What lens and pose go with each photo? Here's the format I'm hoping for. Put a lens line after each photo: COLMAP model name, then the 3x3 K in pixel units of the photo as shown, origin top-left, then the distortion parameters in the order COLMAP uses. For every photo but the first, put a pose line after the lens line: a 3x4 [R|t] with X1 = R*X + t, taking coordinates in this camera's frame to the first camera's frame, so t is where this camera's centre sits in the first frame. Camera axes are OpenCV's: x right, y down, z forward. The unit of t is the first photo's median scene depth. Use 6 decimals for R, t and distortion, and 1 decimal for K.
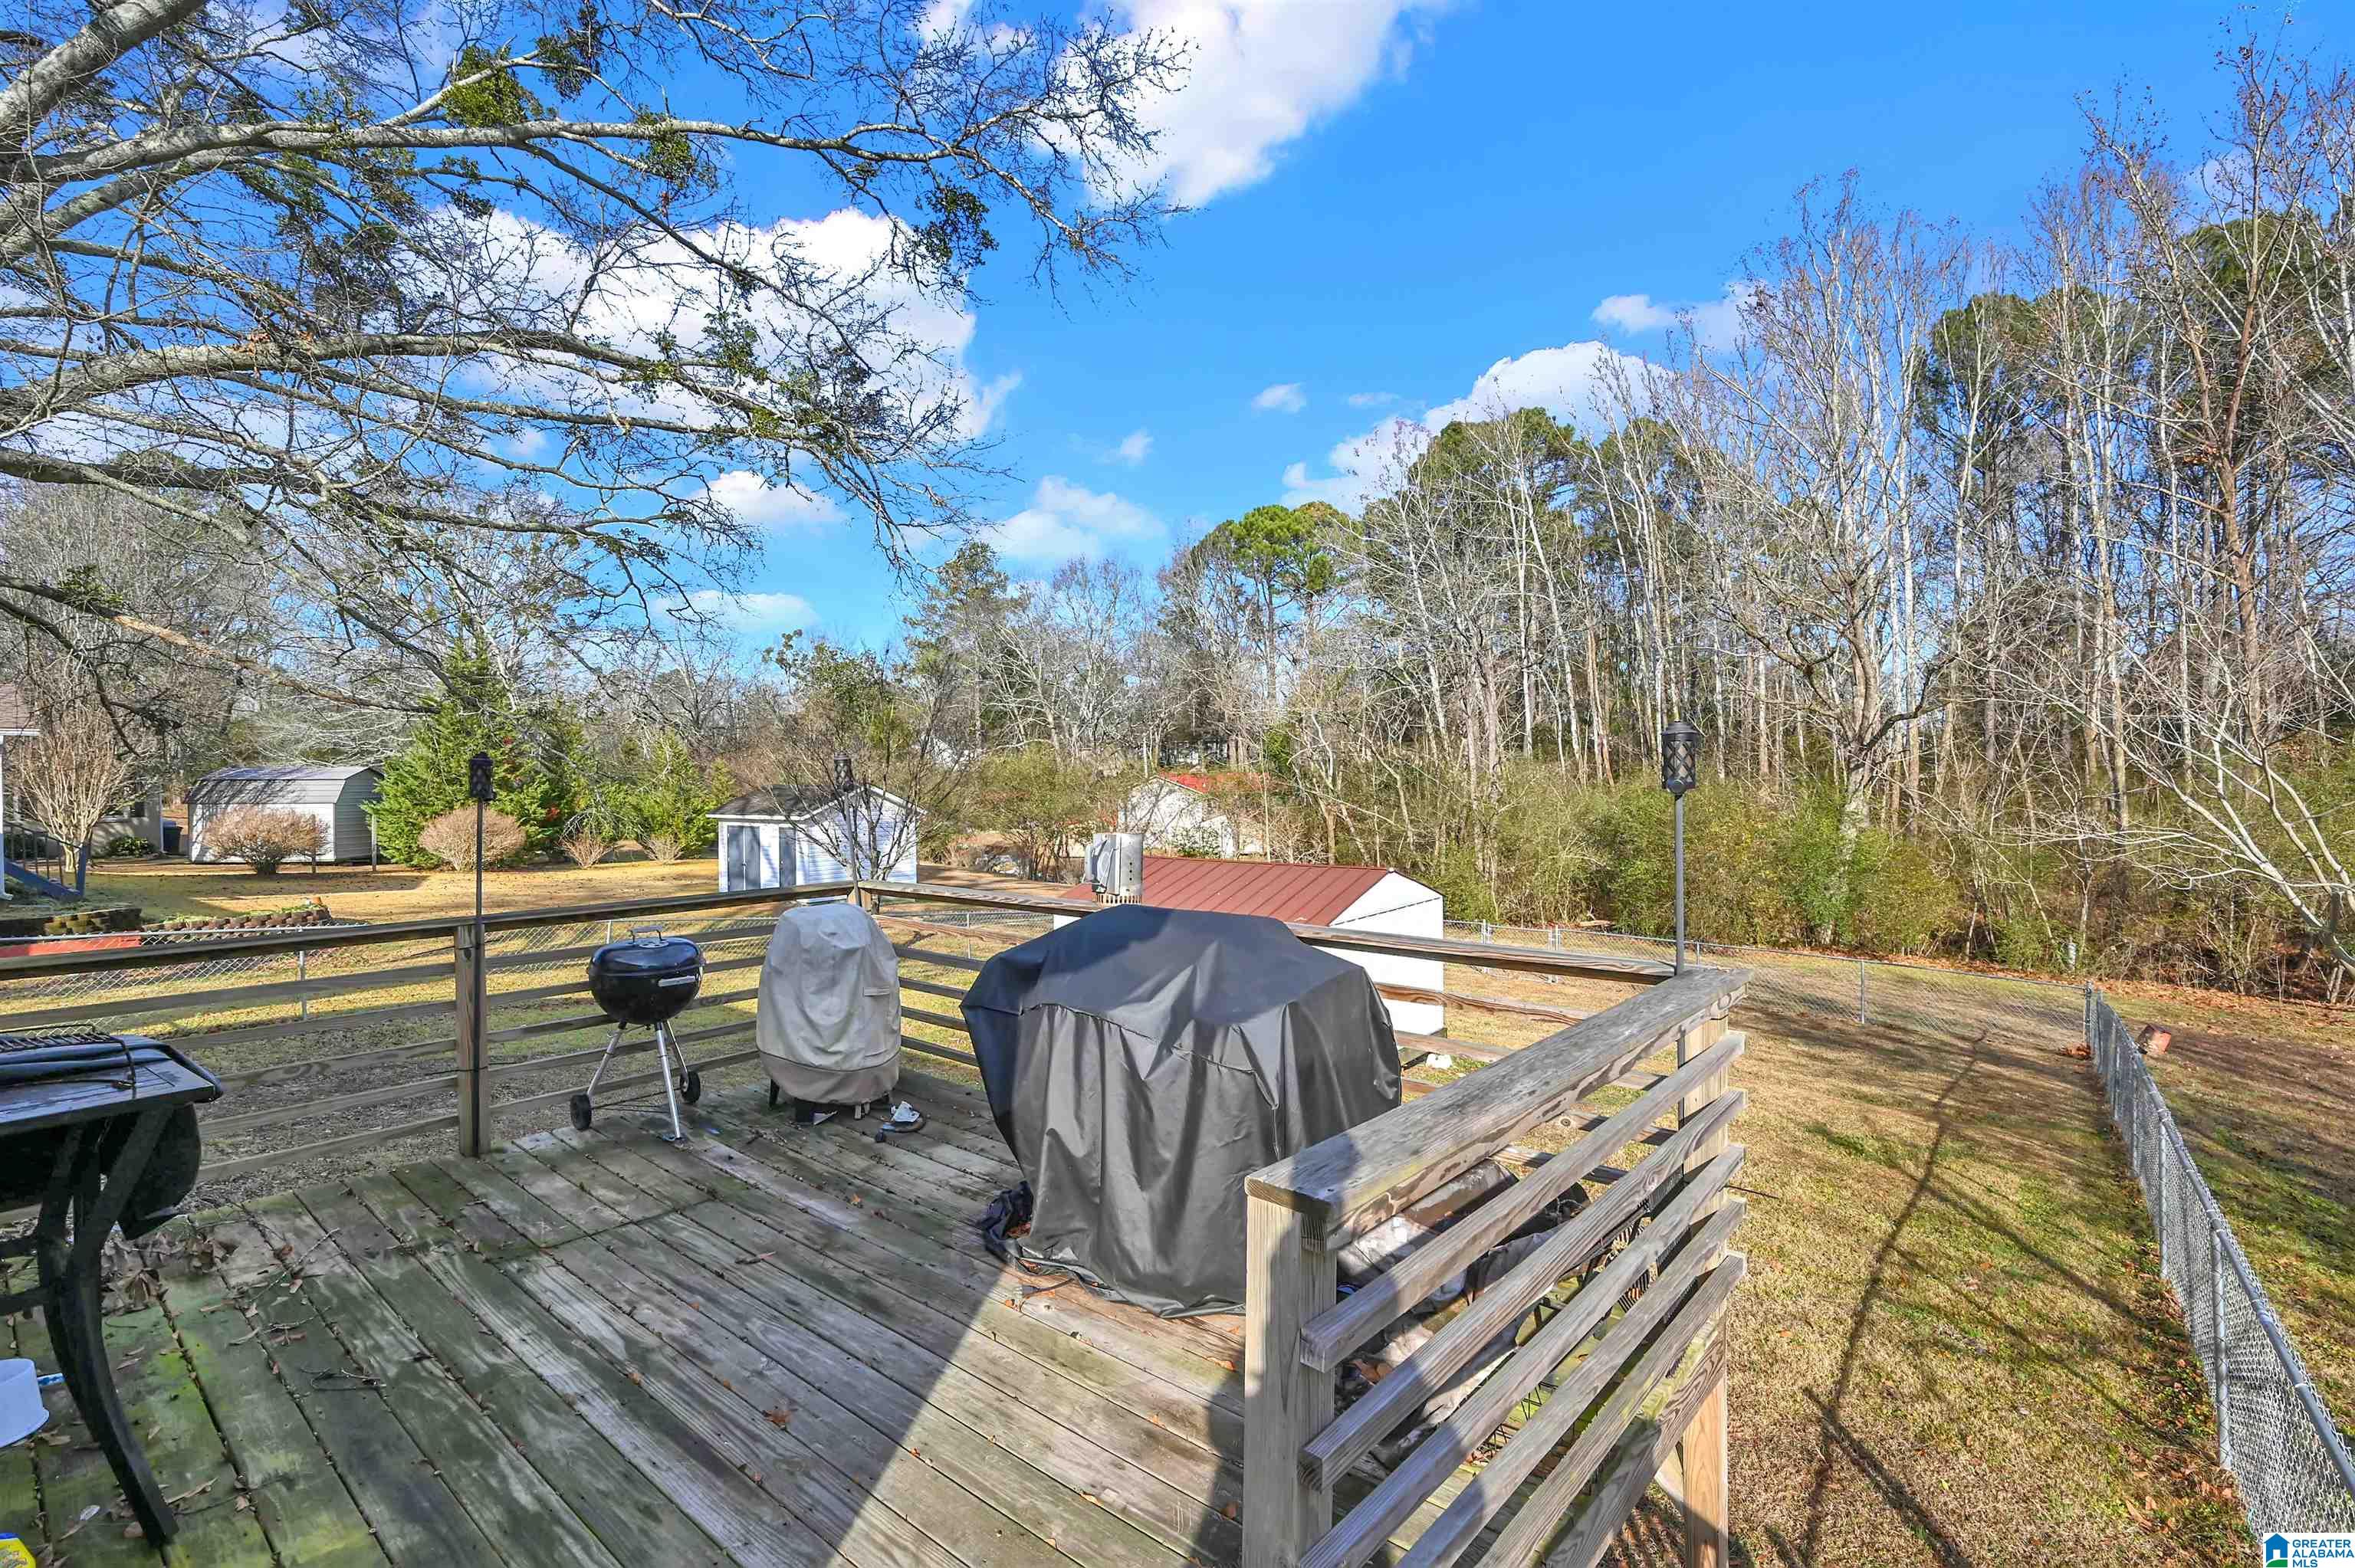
lens RADIAL K [[1078.1, 0, 1184.5], [0, 1078.1, 787.9], [0, 0, 1]] dist [0.003468, 0.001055]
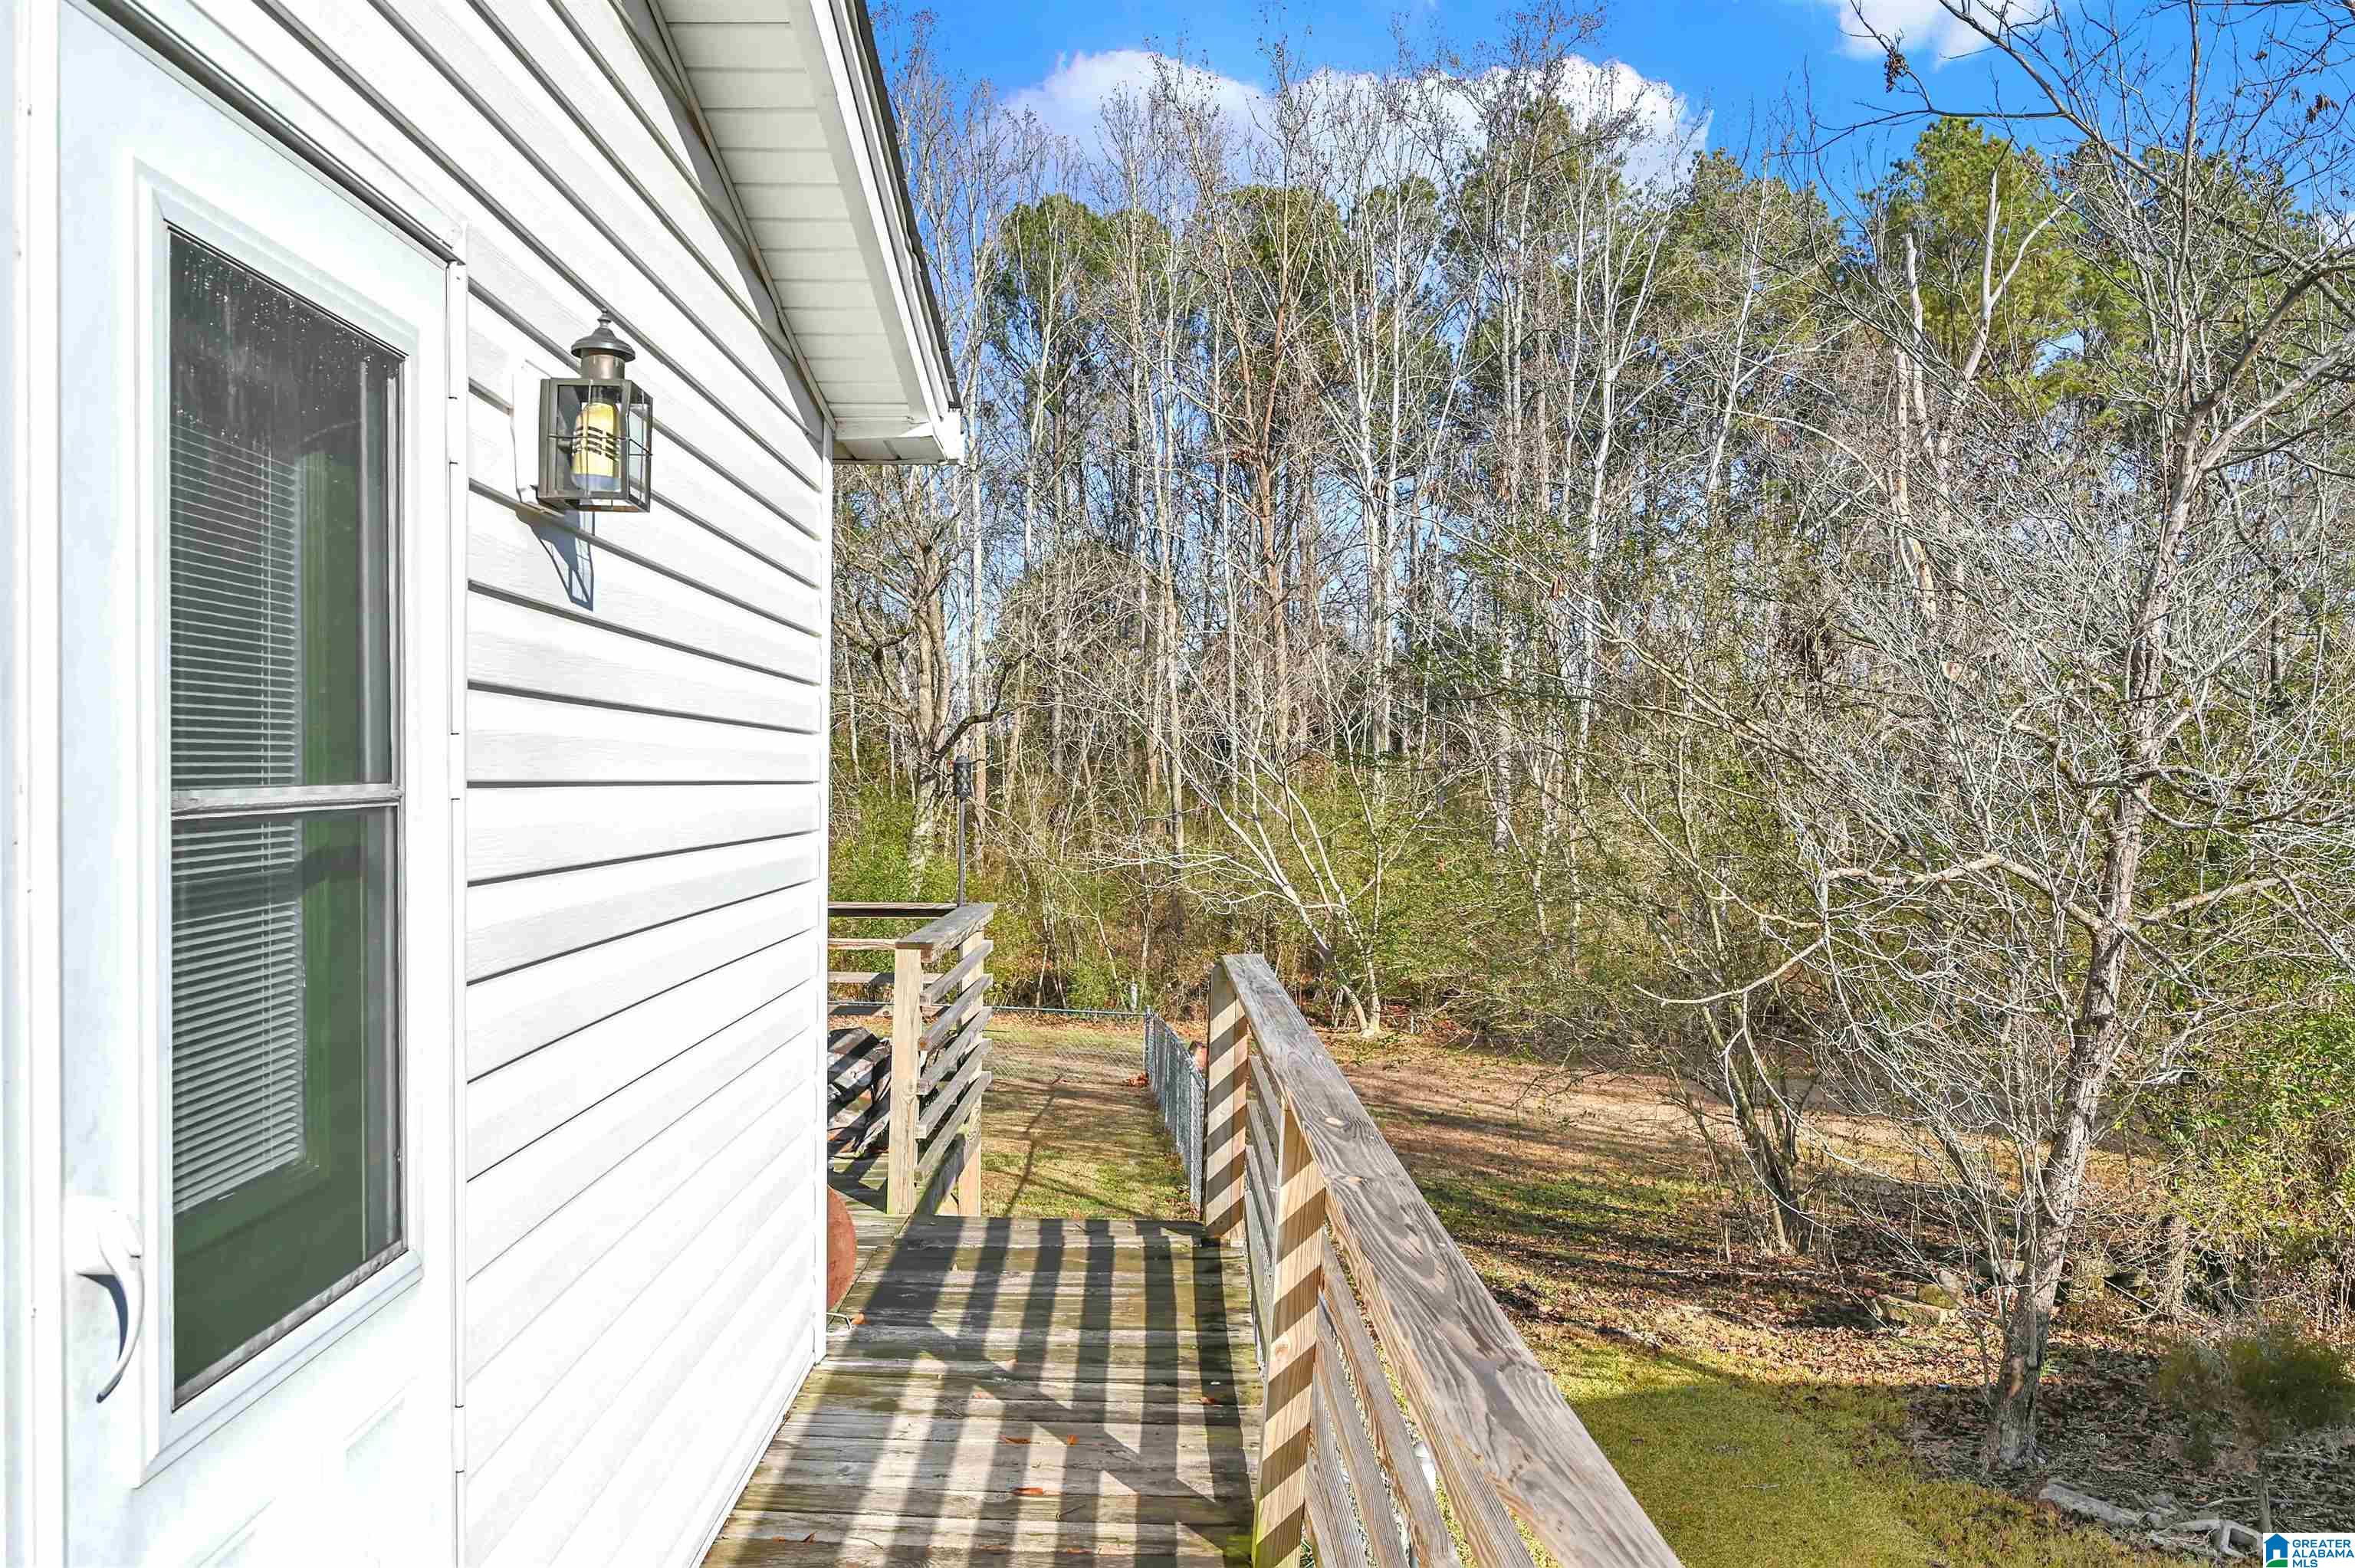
lens RADIAL K [[1748.1, 0, 1179.4], [0, 1748.1, 788.3], [0, 0, 1]] dist [0.013017, 0.001259]
pose [[0.756400, 0.016294, 0.653906, -0.083902], [-0.010477, 0.999863, -0.012795, 0.001950], [-0.654025, 0.002828, 0.756468, -0.100856]]
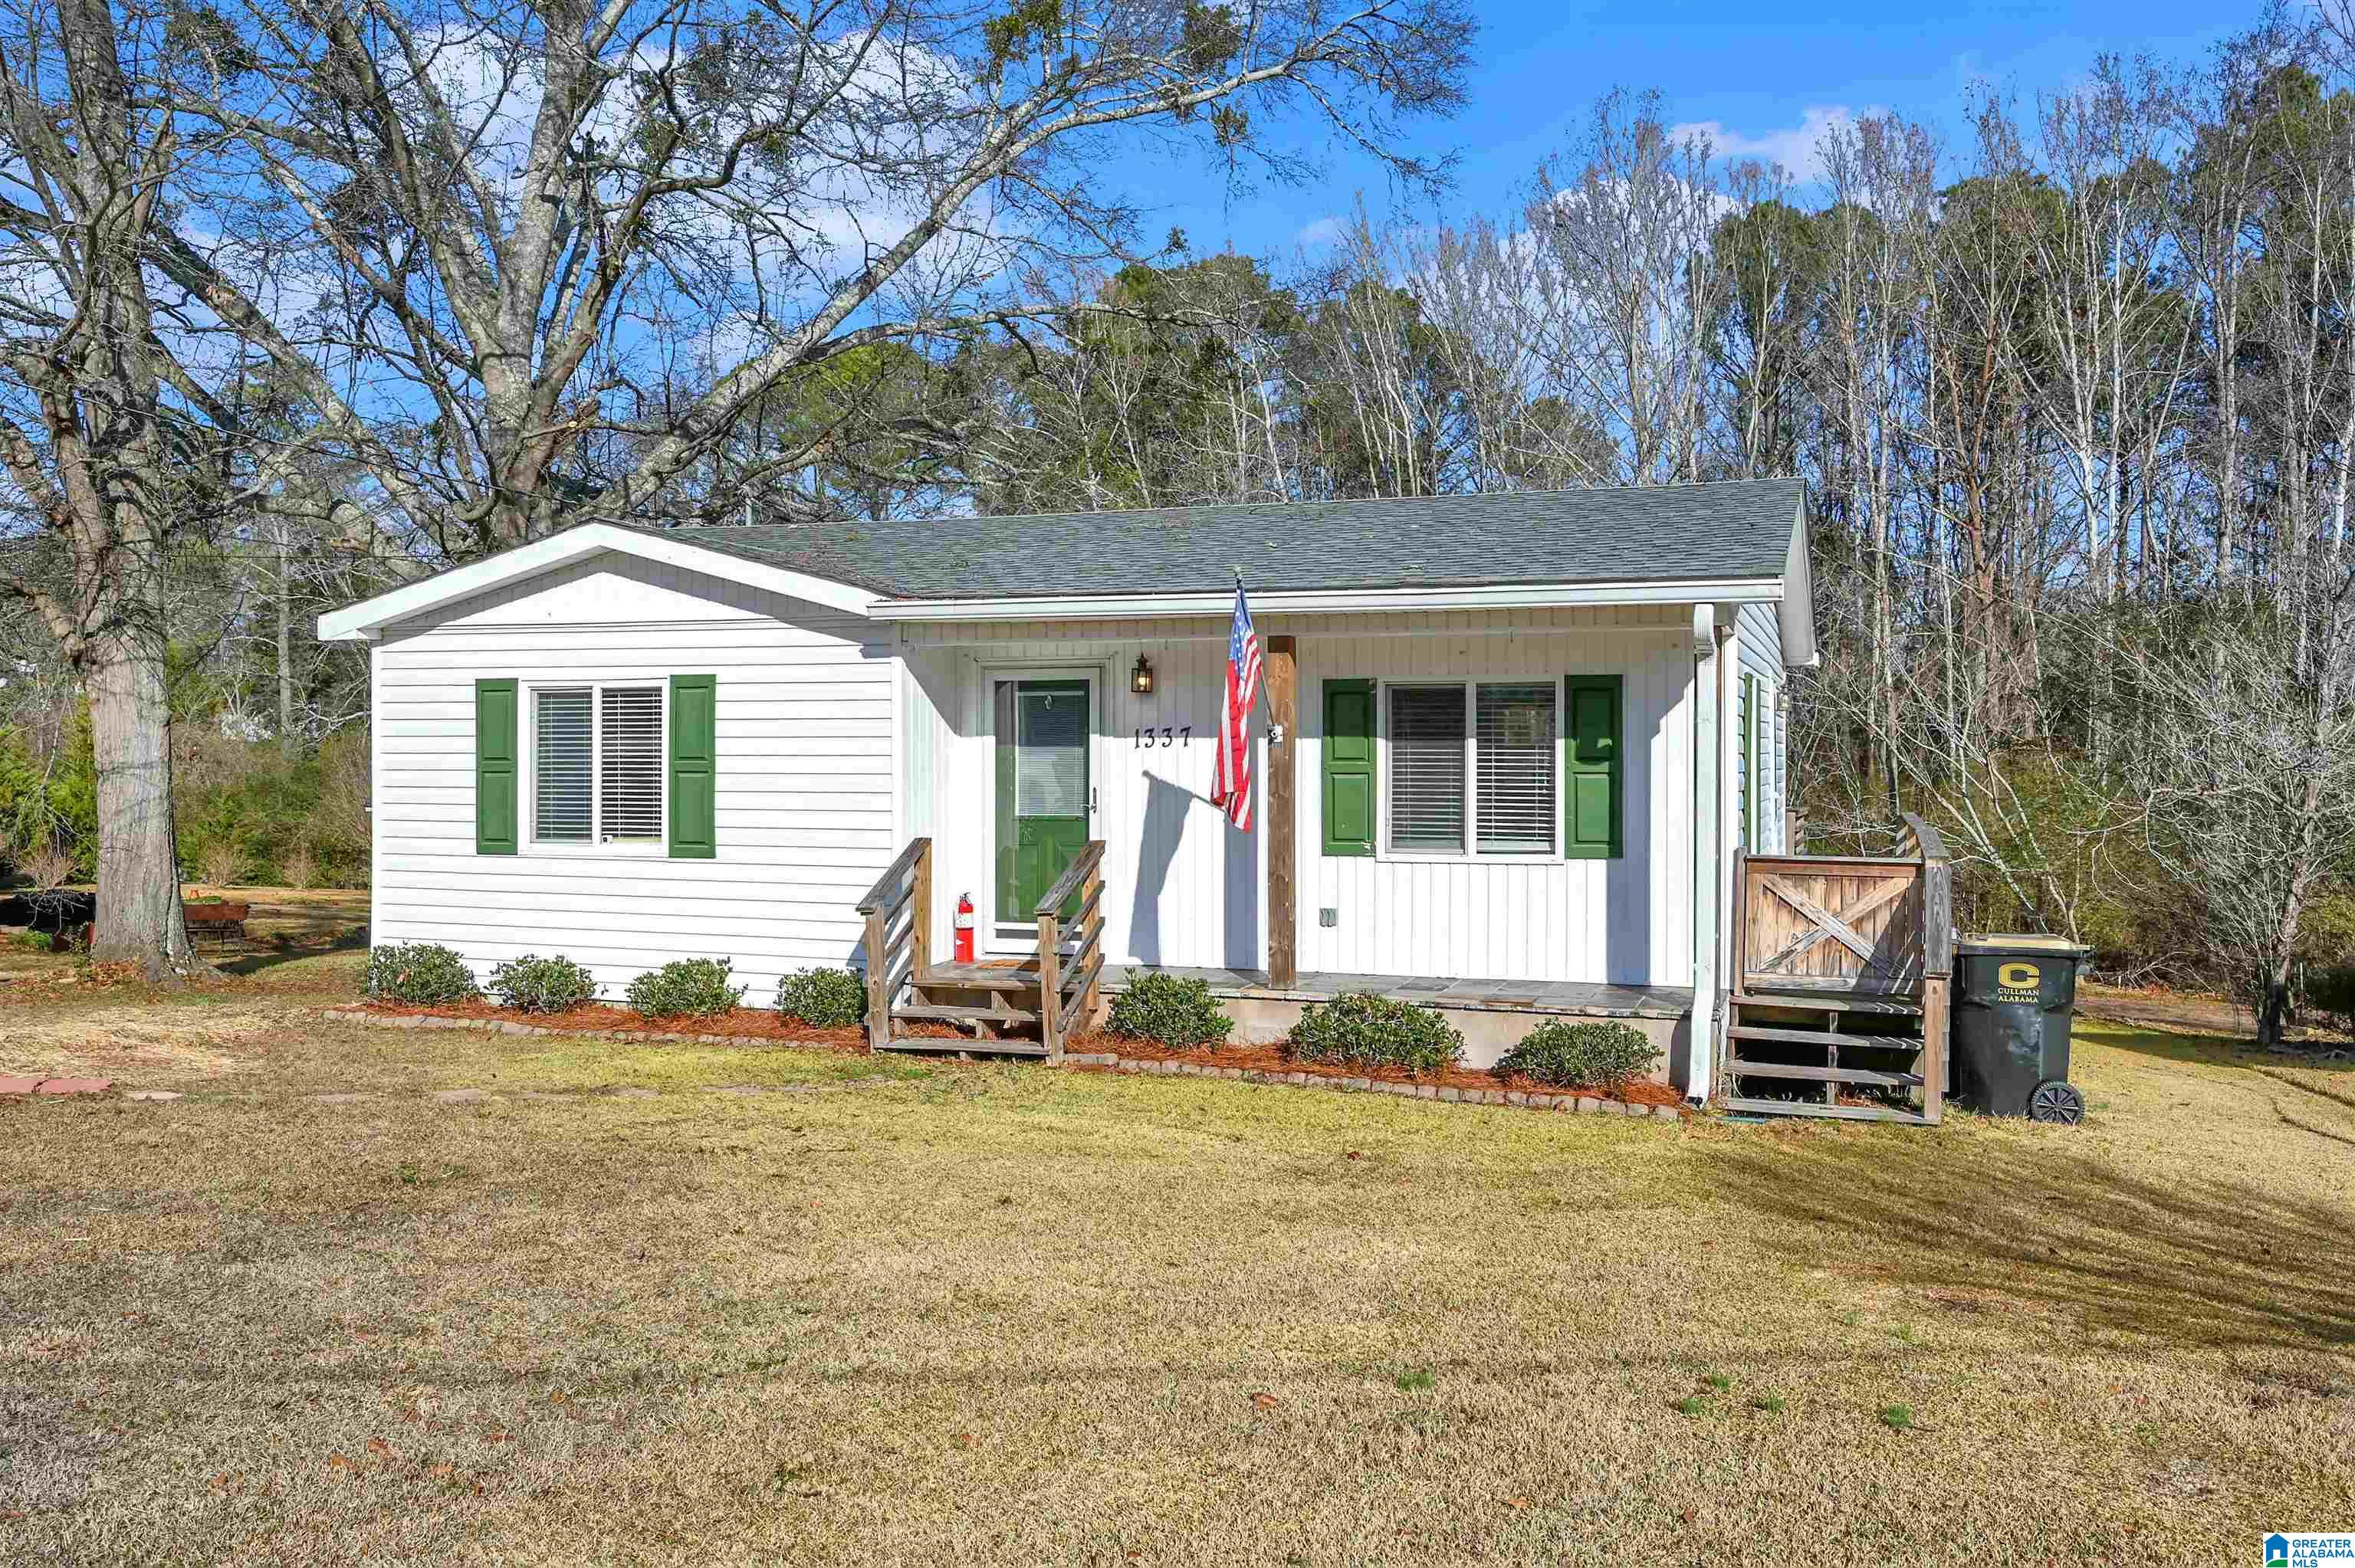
lens RADIAL K [[1885.3, 0, 1175.9], [0, 1885.3, 780.8], [0, 0, 1]] dist [-0.017760, 0.000662]
pose [[0.941127, 0.011553, 0.337856, -0.370330], [-0.008980, 0.999918, -0.009177, 0.013835], [-0.337935, 0.005603, 0.941153, -0.439343]]
